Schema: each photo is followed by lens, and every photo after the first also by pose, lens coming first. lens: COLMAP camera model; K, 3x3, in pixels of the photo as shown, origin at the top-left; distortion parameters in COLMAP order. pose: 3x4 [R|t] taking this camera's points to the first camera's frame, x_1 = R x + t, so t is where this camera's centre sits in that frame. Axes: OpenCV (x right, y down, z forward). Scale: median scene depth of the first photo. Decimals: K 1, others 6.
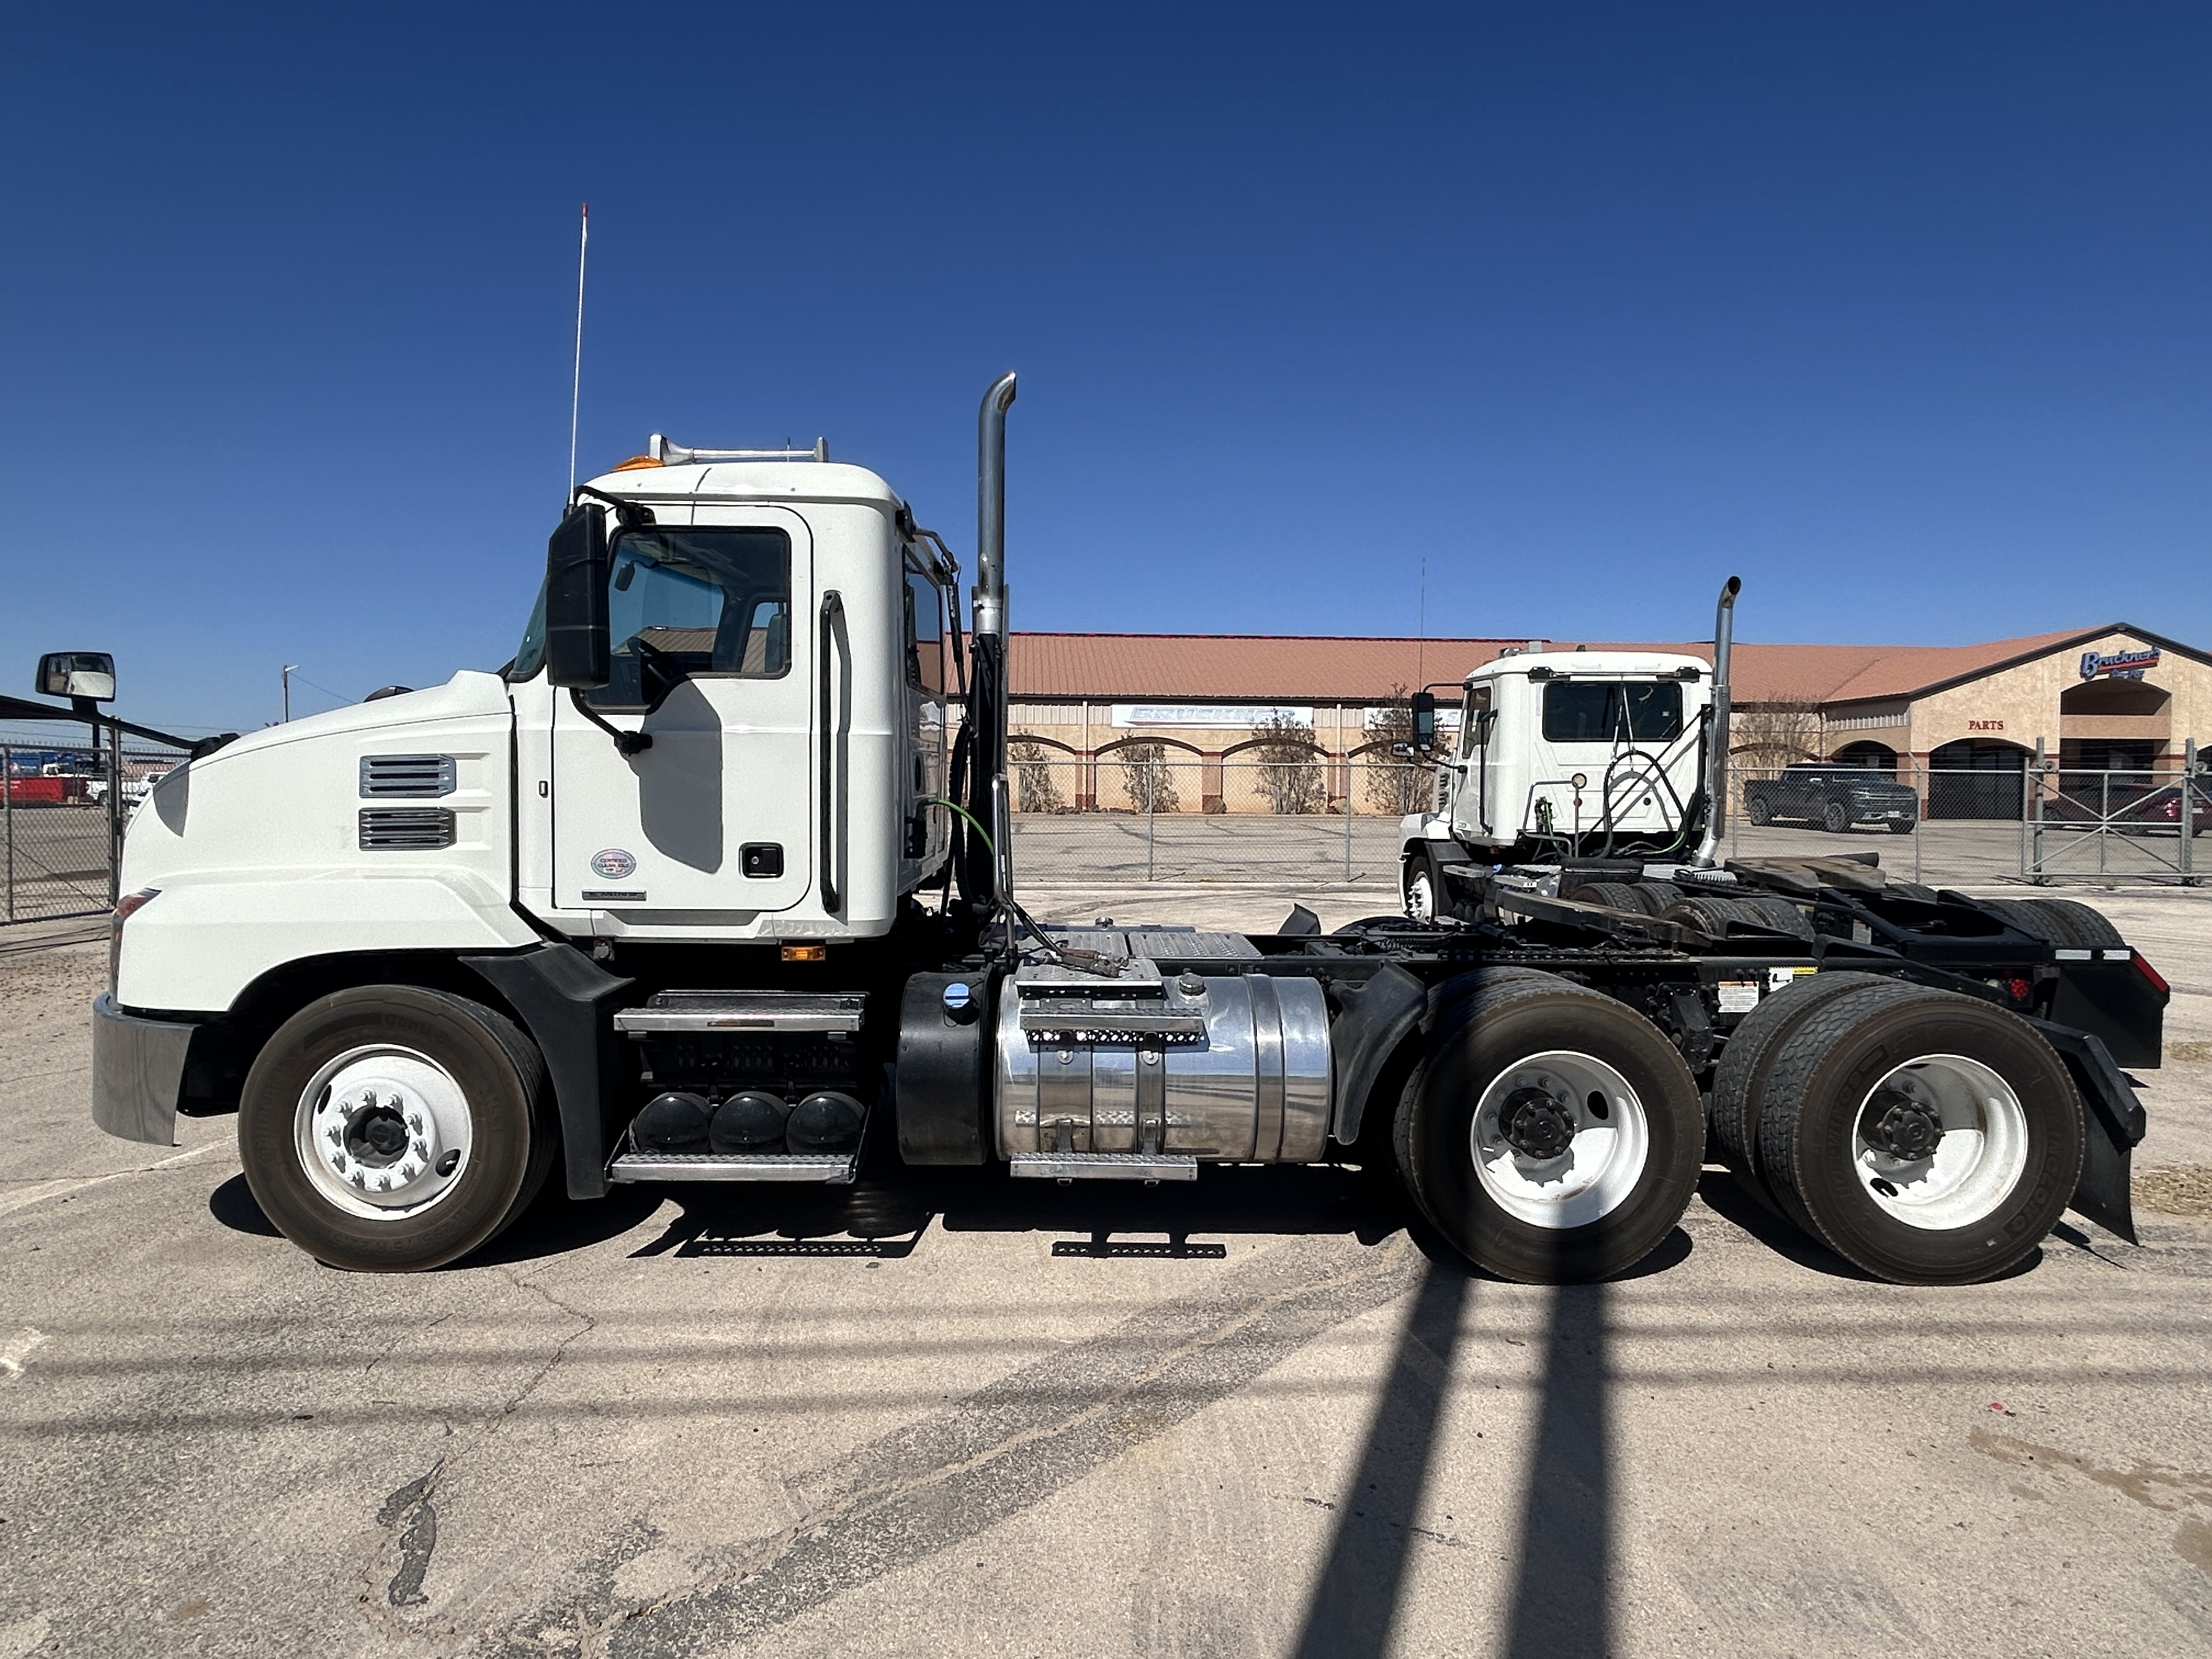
lens RADIAL K [[1280.0, 0, 1094.0], [0, 1280.0, 831.4], [0, 0, 1]] dist [-0.002076, -0.001340]
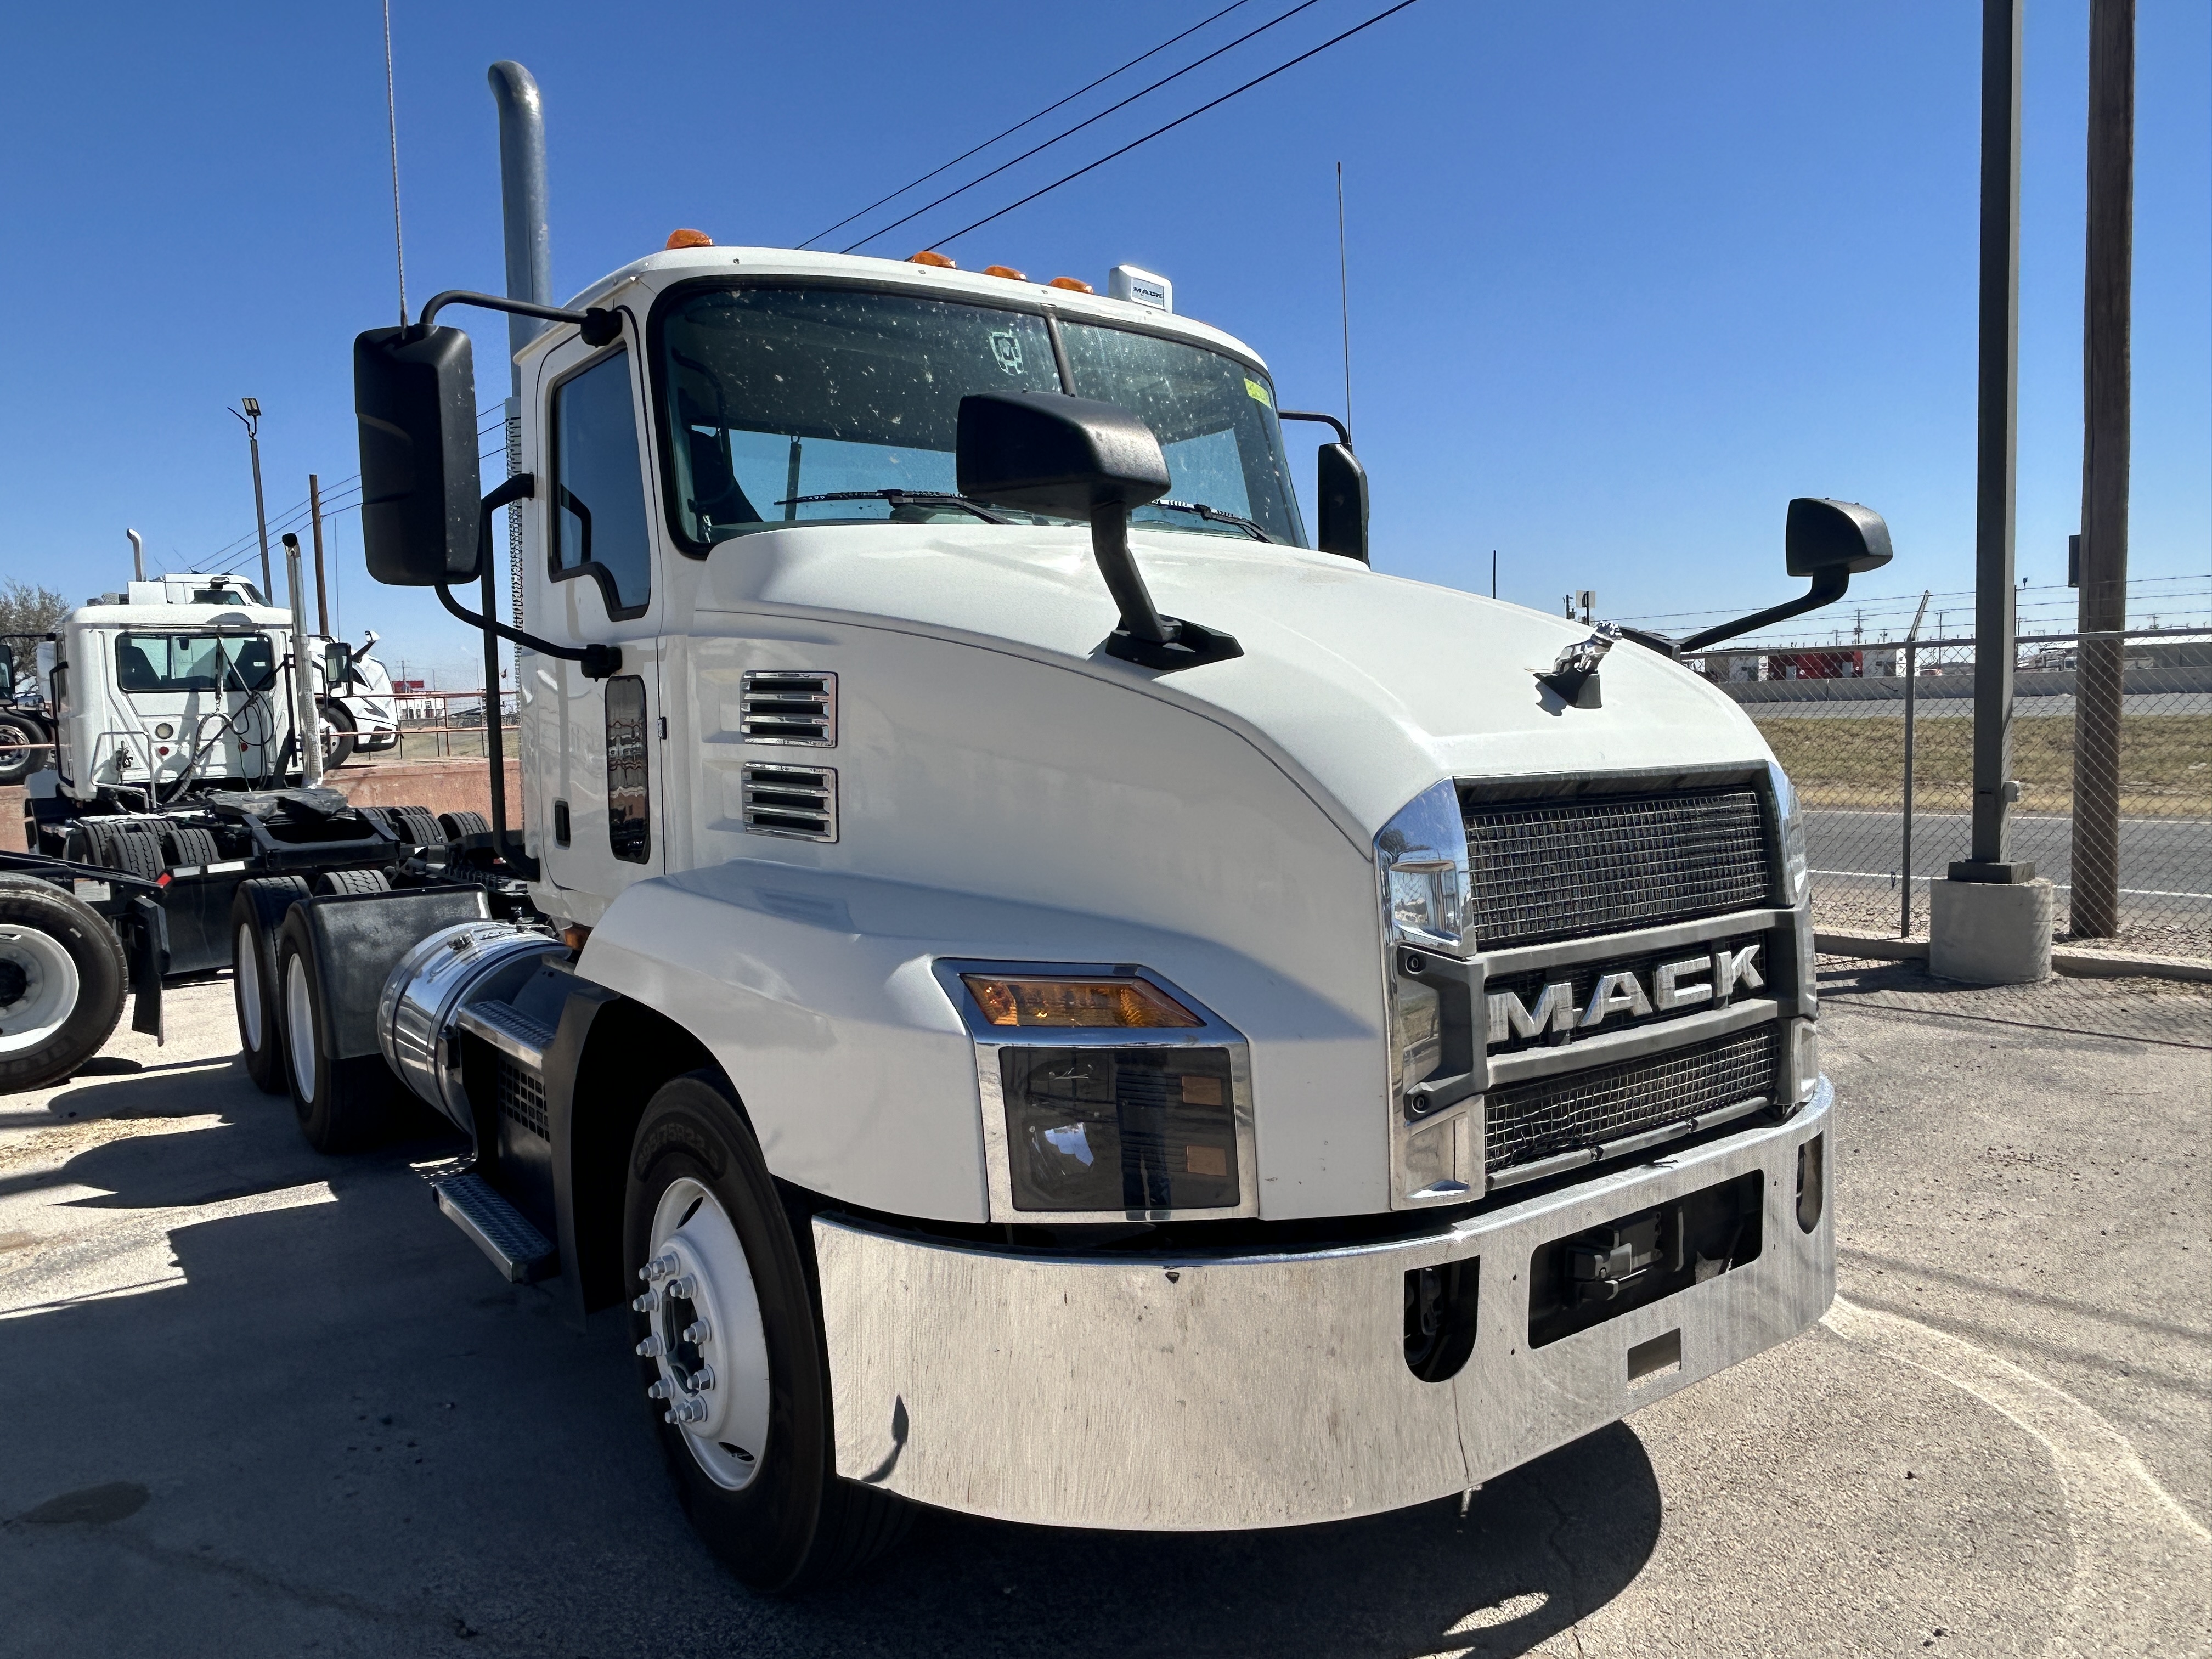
lens RADIAL K [[1536.2, 0, 1107.6], [0, 1536.2, 831.3], [0, 0, 1]] dist [-0.010782, 0.003629]
pose [[-0.592195, -0.056586, 0.803805, -0.439132], [0.052098, 0.992755, 0.108270, -0.027289], [-0.804109, 0.105994, -0.584957, 0.639283]]
